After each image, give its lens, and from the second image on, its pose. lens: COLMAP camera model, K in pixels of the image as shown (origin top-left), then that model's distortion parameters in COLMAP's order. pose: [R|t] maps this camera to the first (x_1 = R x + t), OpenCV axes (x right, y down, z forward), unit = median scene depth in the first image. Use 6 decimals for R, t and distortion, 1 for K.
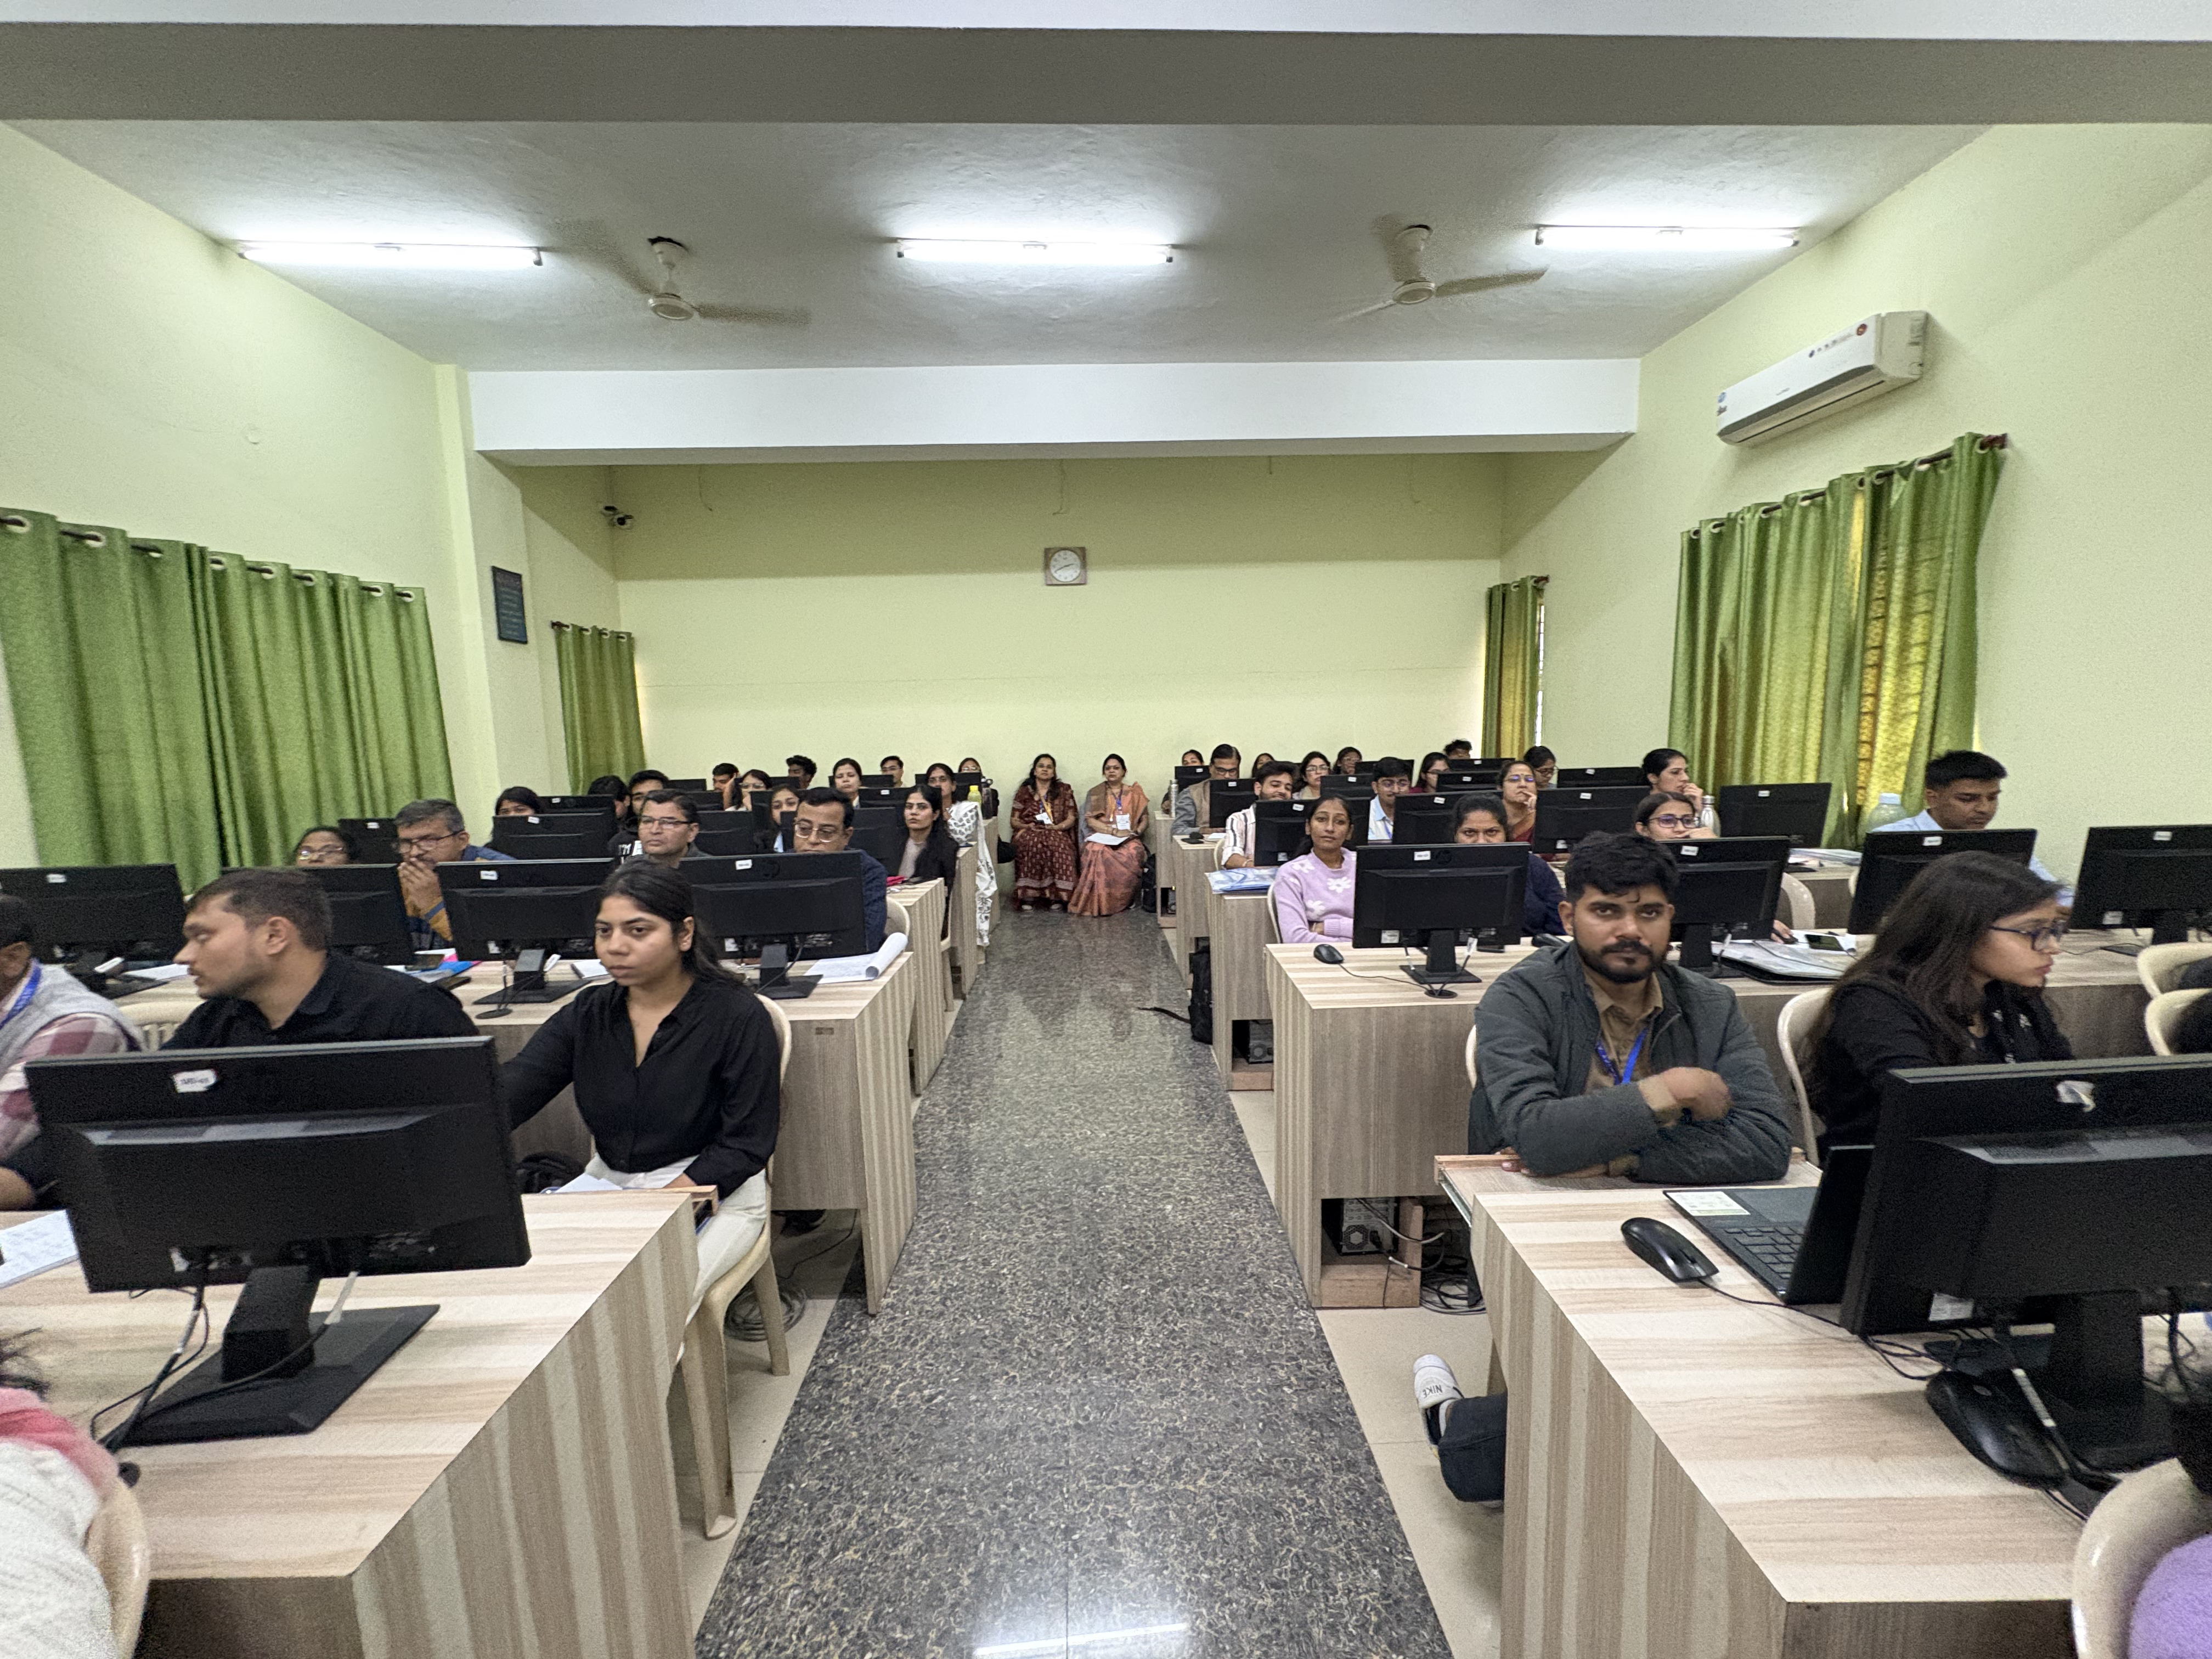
lens RADIAL K [[884.4, 0, 1106.0], [0, 884.4, 829.5], [0, 0, 1]] dist [0.000532, -0.000171]
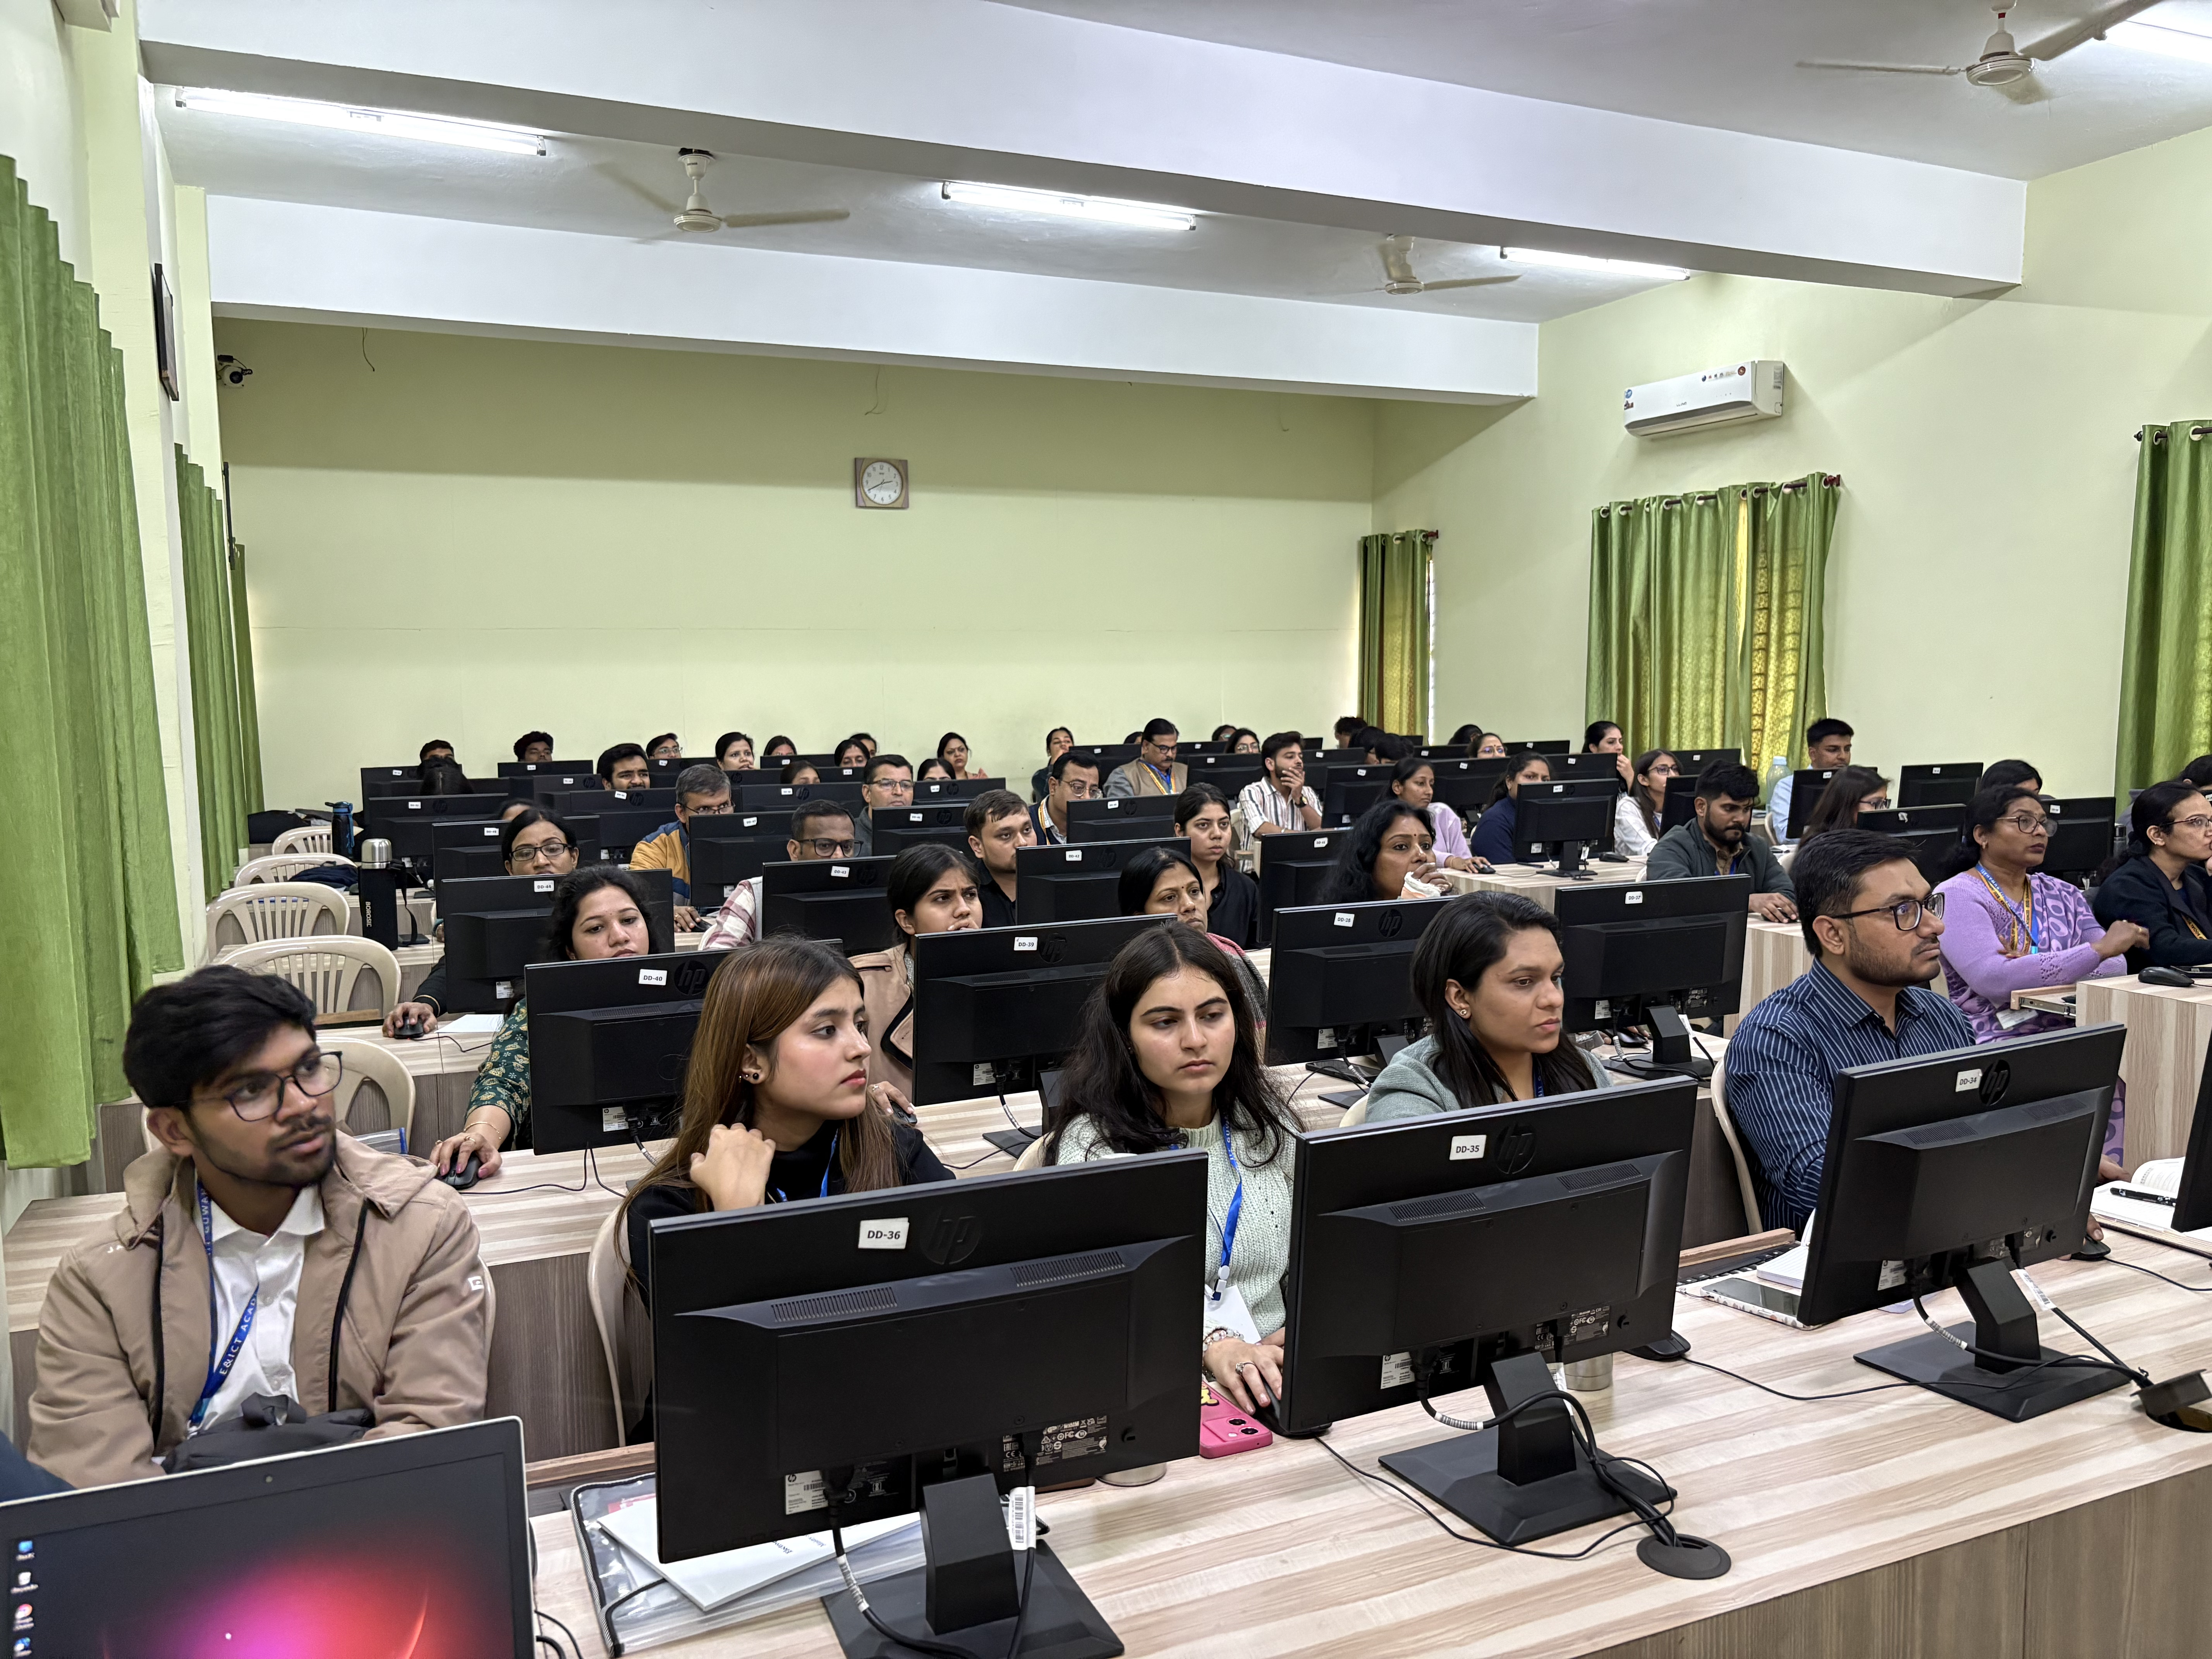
lens RADIAL K [[1666.5, 0, 1106.0], [0, 1666.5, 829.5], [0, 0, 1]] dist [0.004174, 0.003055]
pose [[0.924533, -0.021269, 0.380509, -0.720017], [0.035806, 0.998873, -0.031166, 0.083699], [-0.379417, 0.042438, 0.924252, -0.649592]]
